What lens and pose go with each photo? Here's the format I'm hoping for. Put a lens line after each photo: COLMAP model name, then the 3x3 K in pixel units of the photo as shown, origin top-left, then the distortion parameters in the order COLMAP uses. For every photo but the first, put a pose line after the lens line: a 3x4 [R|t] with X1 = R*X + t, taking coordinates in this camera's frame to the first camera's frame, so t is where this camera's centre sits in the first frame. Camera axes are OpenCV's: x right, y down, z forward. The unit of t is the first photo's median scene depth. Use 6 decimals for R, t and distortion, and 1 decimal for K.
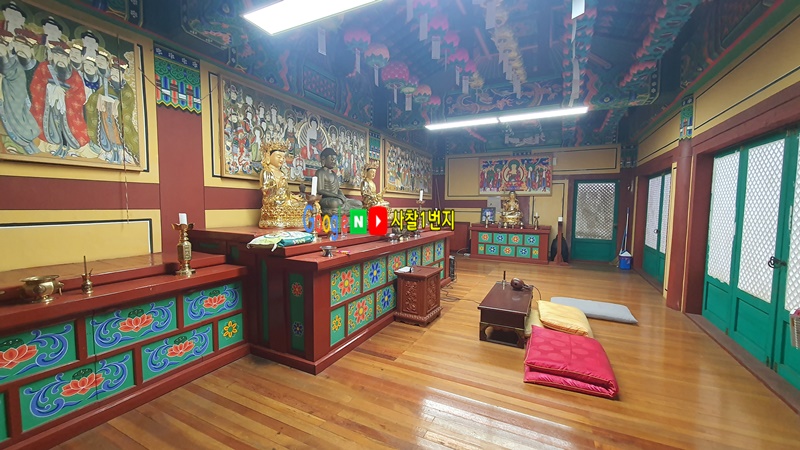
lens RADIAL K [[318.6, 0, 403.2], [0, 318.6, 227.7], [0, 0, 1]] dist [-0.003183, -0.000462]
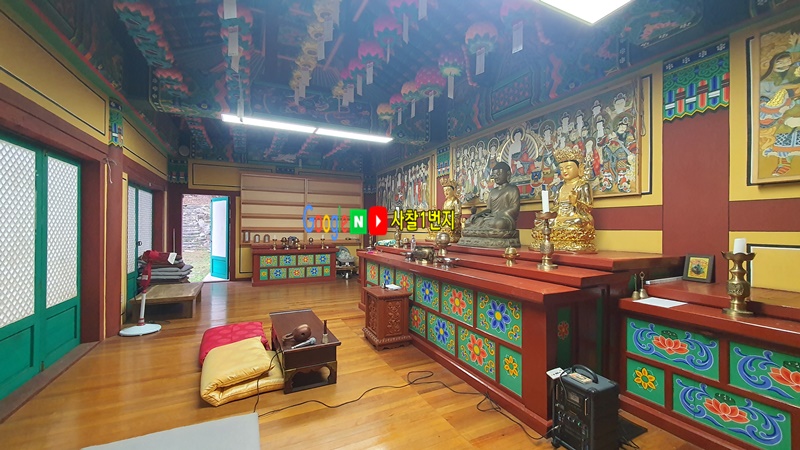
lens RADIAL K [[318.6, 0, 403.2], [0, 318.6, 227.7], [0, 0, 1]] dist [-0.003183, -0.000462]
pose [[-0.606215, -0.003927, -0.795291, 0.647346], [-0.061189, 0.997254, 0.041717, -0.081739], [0.792943, 0.073953, -0.604791, 1.315835]]
